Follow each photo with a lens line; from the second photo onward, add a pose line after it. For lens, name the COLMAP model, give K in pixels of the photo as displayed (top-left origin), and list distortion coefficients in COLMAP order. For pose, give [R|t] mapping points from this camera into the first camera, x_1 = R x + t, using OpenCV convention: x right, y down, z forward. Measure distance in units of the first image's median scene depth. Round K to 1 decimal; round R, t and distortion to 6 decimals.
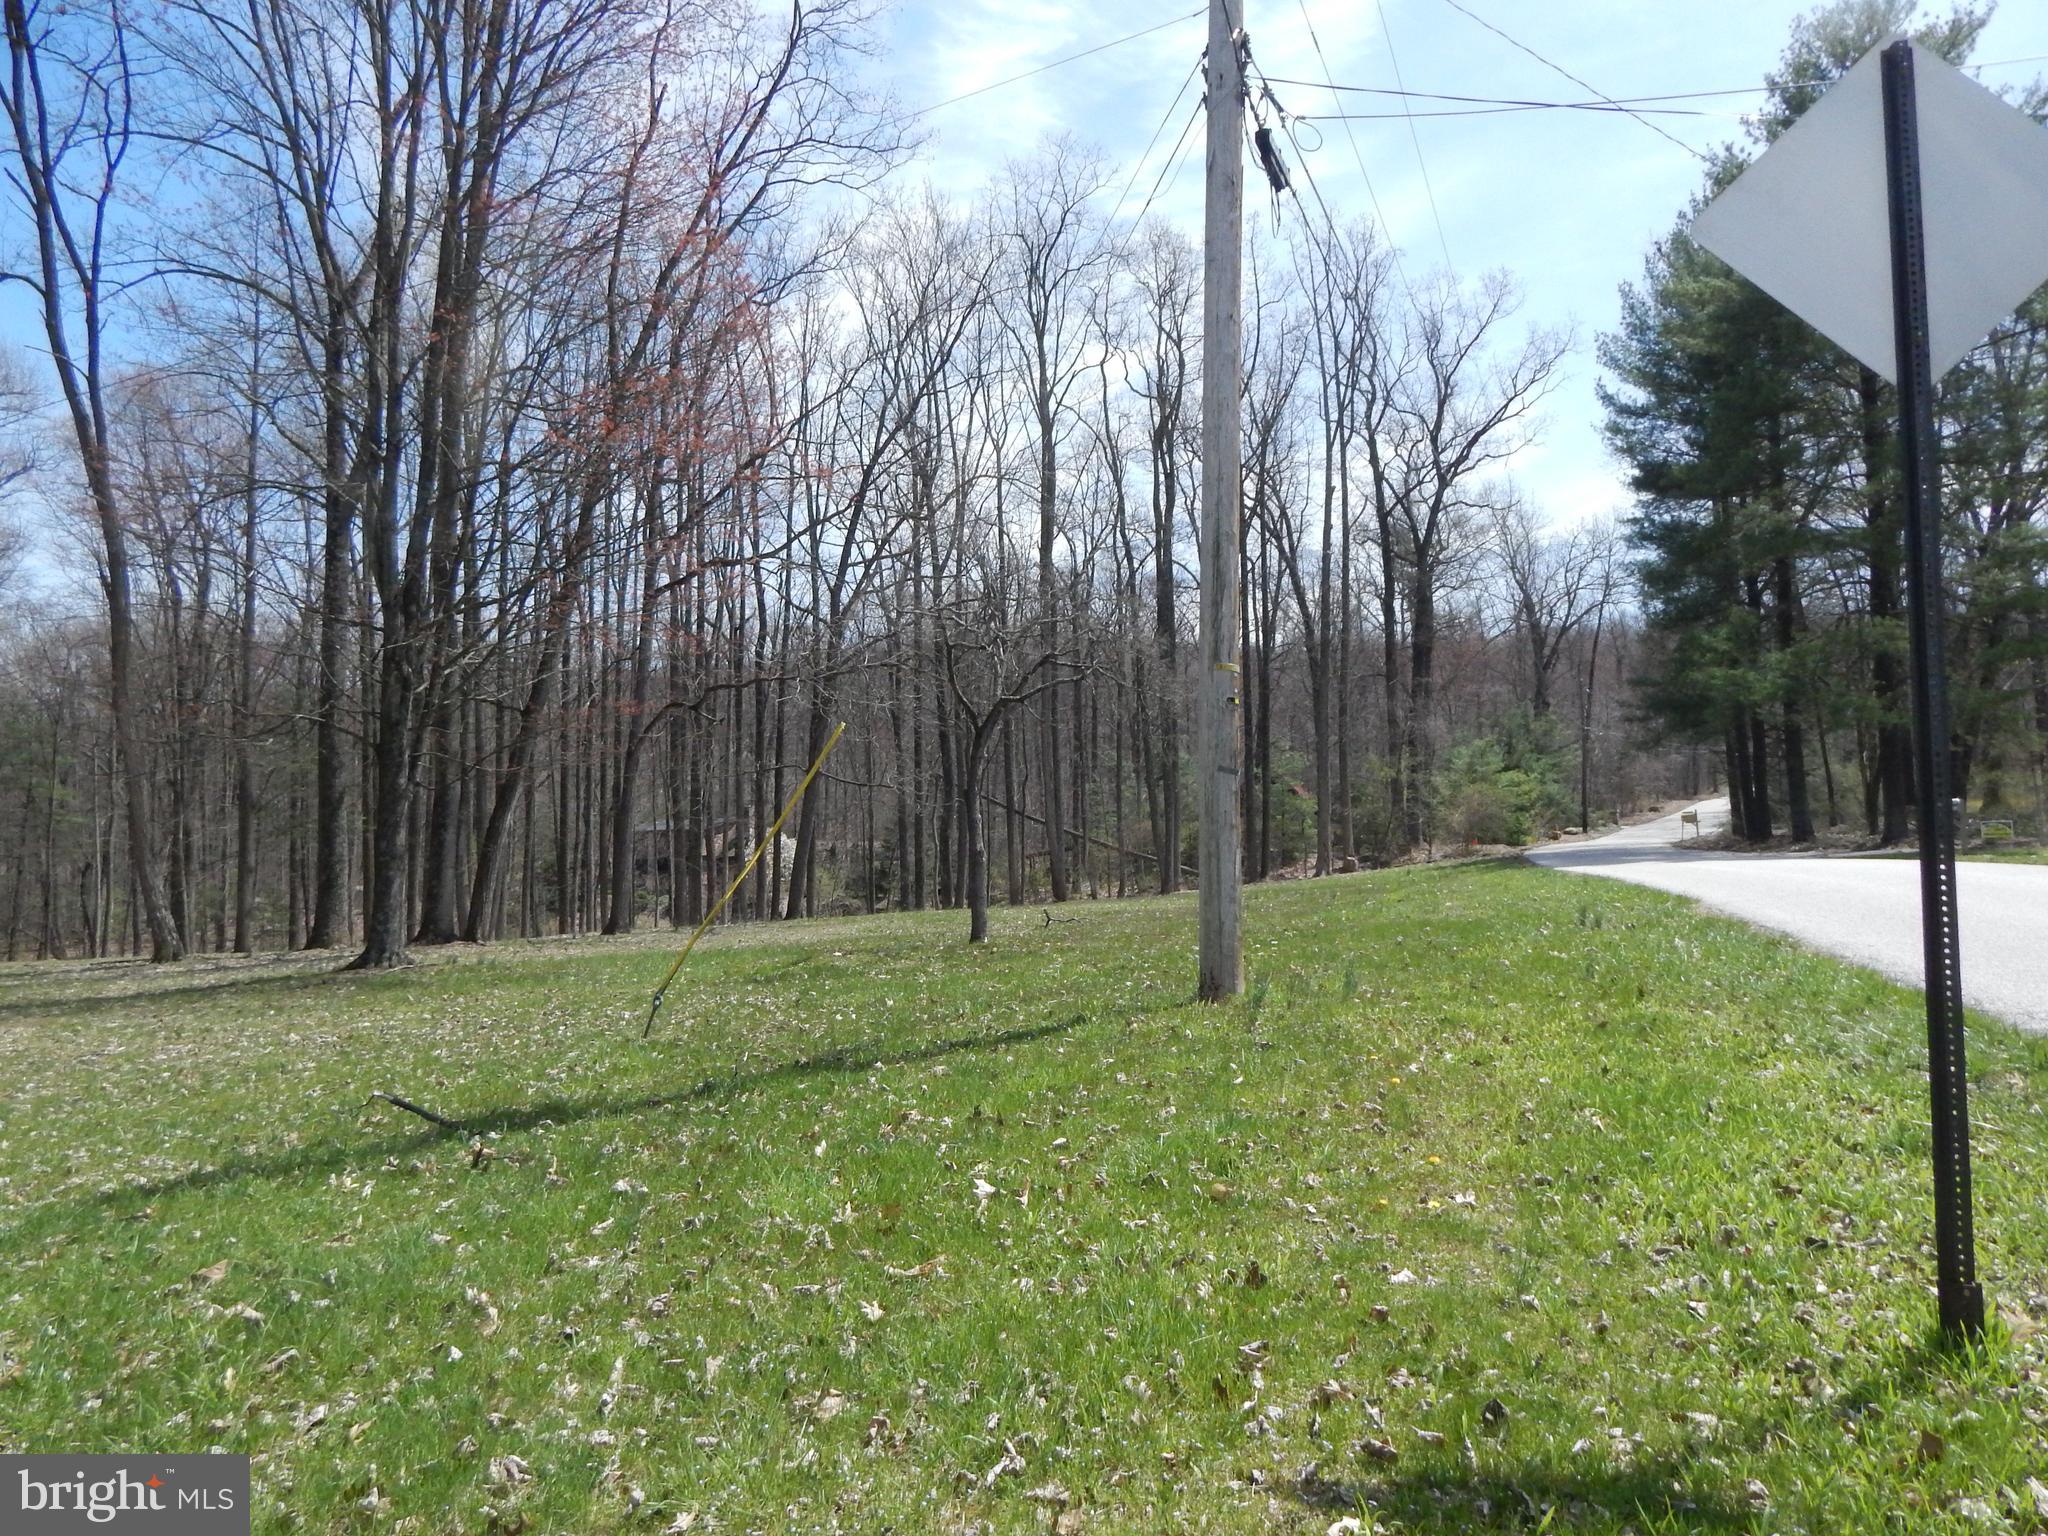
lens RADIAL K [[1353.5, 0, 1028.0], [0, 1353.5, 775.2], [0, 0, 1]] dist [-0.006050, -0.001229]
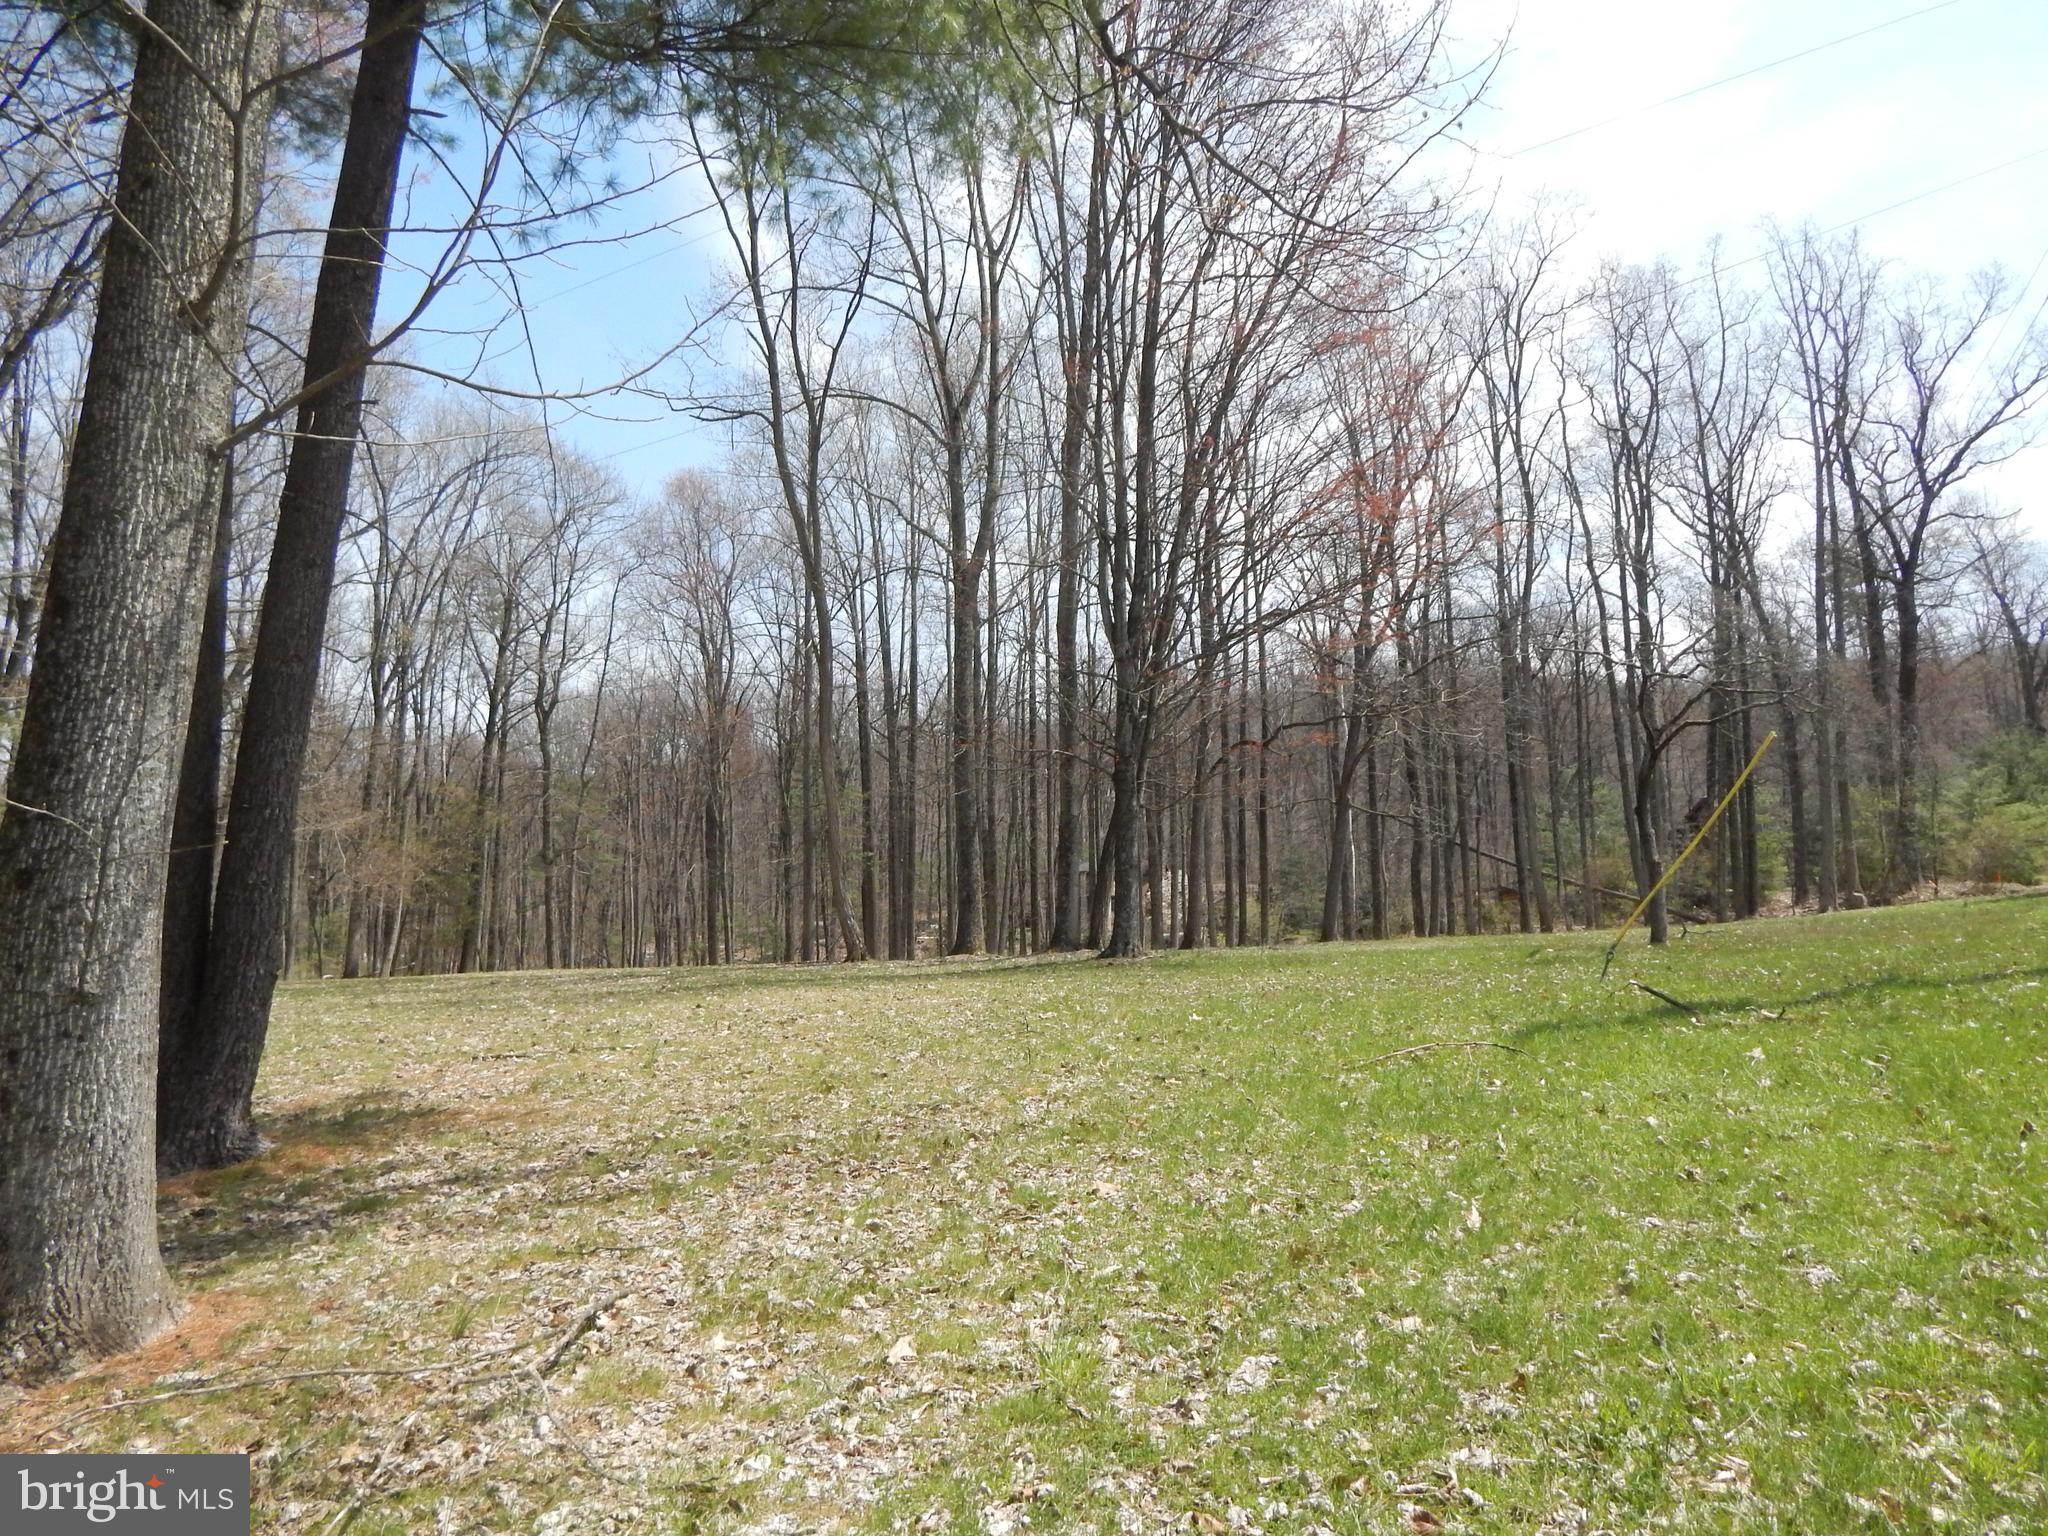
lens RADIAL K [[1353.5, 0, 1005.1], [0, 1353.5, 752.4], [0, 0, 1]] dist [-0.006050, -0.001229]
pose [[0.966948, -0.019886, -0.254196, -0.238475], [0.006931, 0.998635, -0.051760, 0.017862], [0.254879, 0.048288, 0.965767, -0.170988]]
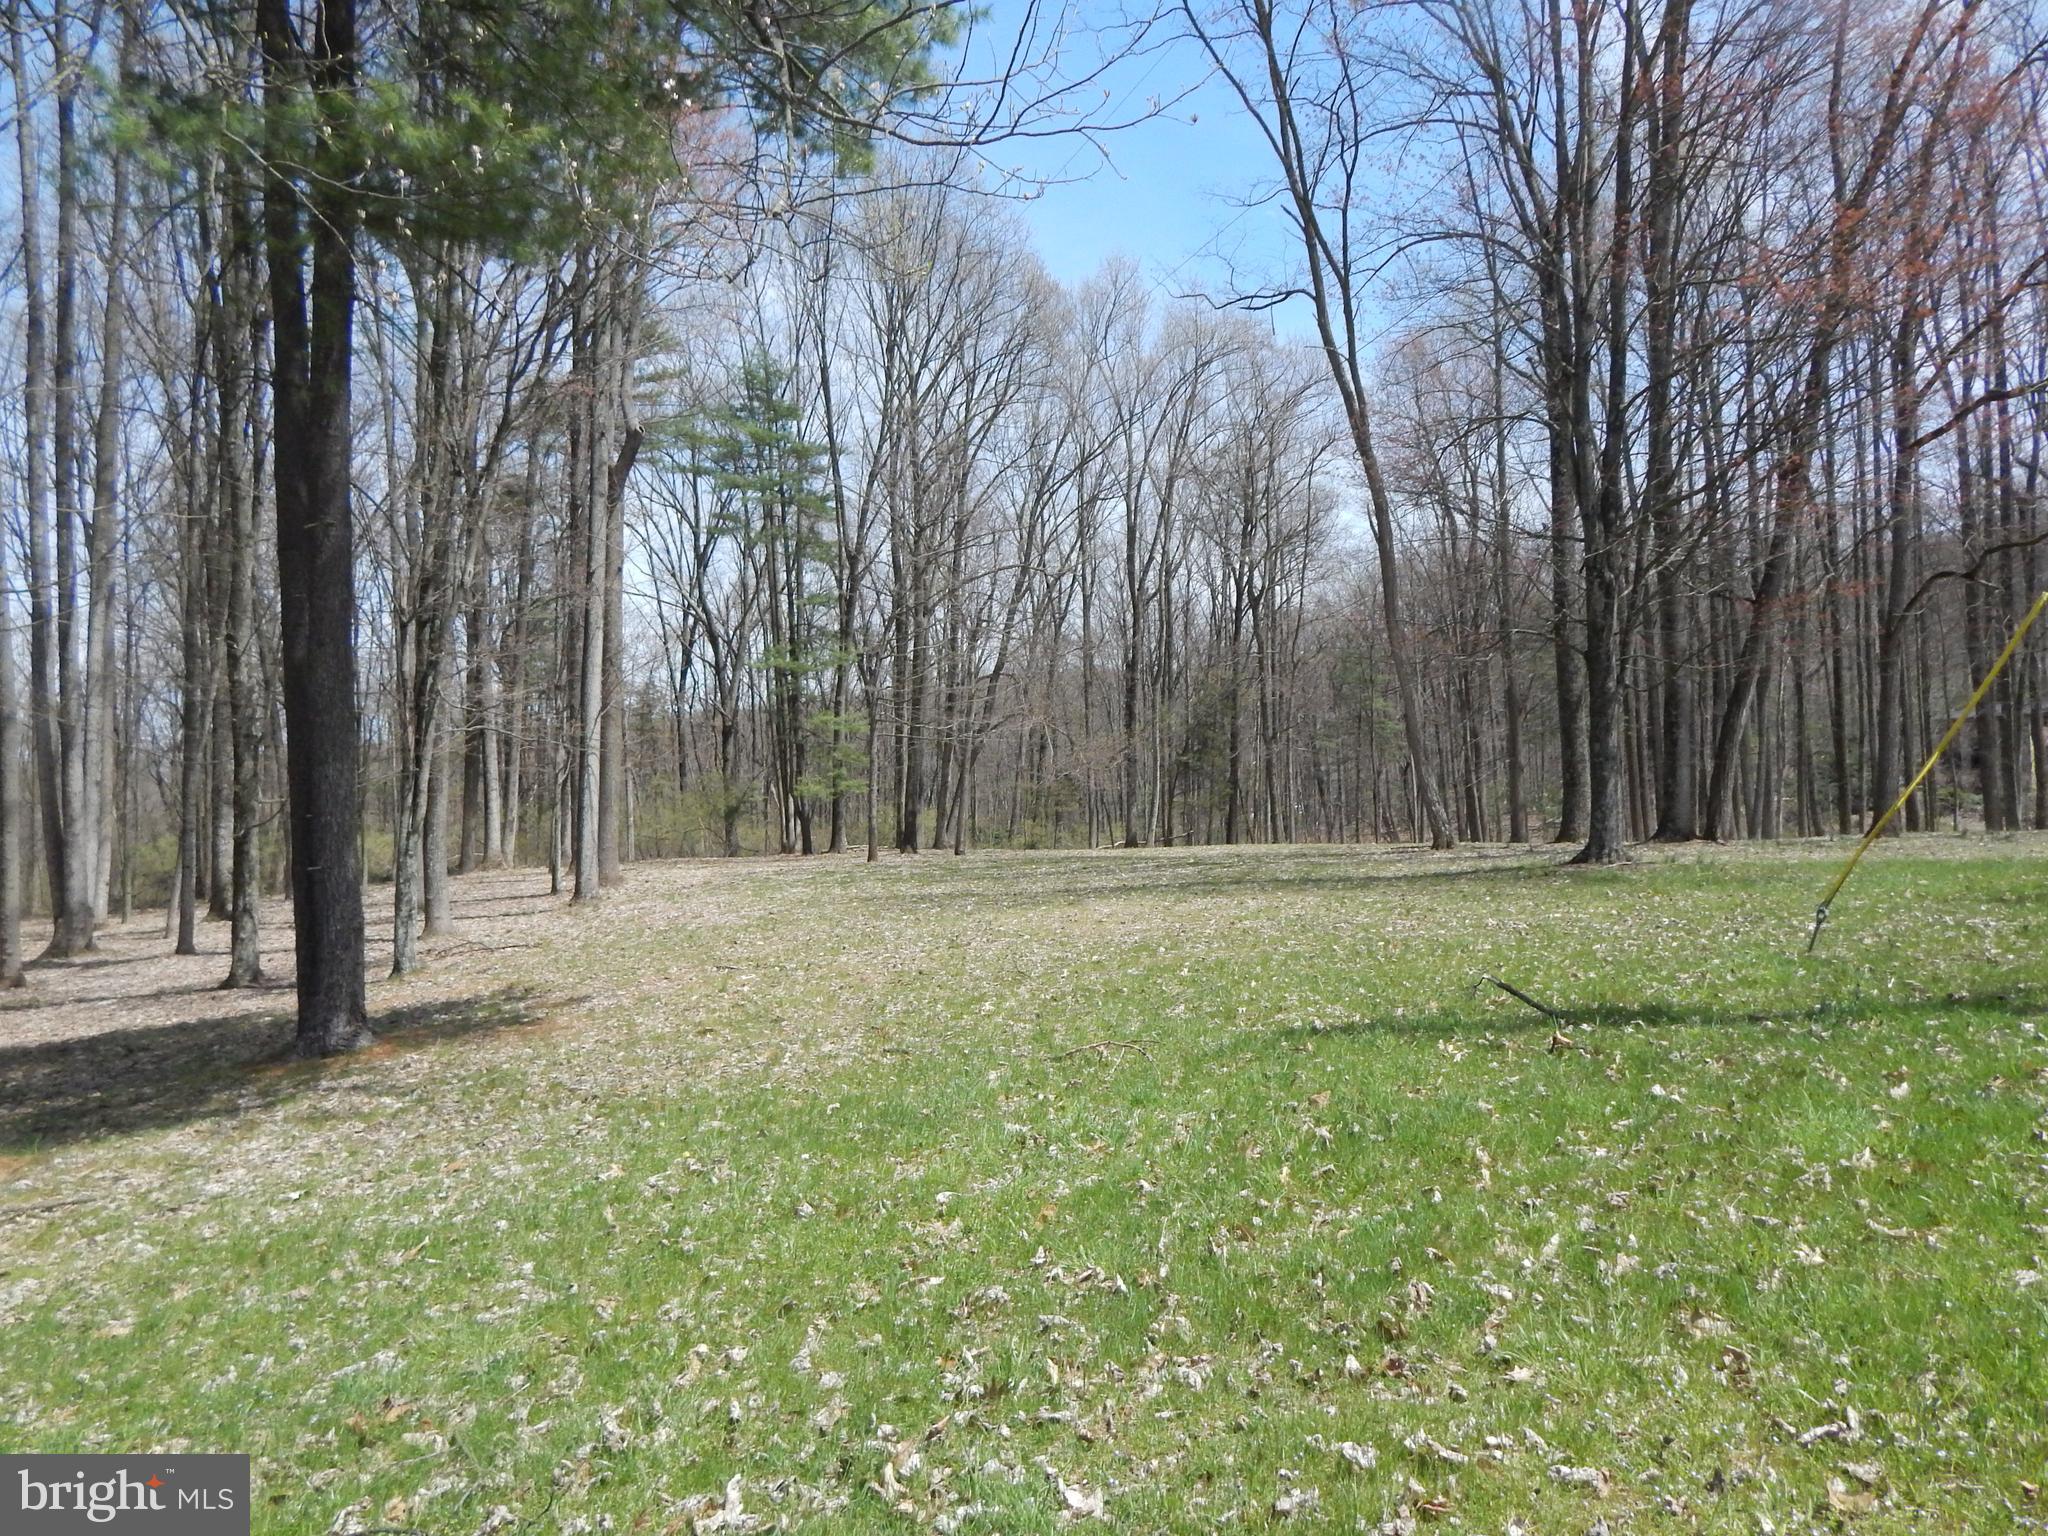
lens RADIAL K [[1353.5, 0, 1029.6], [0, 1353.5, 764.2], [0, 0, 1]] dist [-0.006050, -0.001229]
pose [[0.630039, -0.009426, -0.776506, 0.050939], [0.063673, 0.997186, 0.039558, -0.003508], [0.773948, -0.074366, 0.628867, 0.001587]]
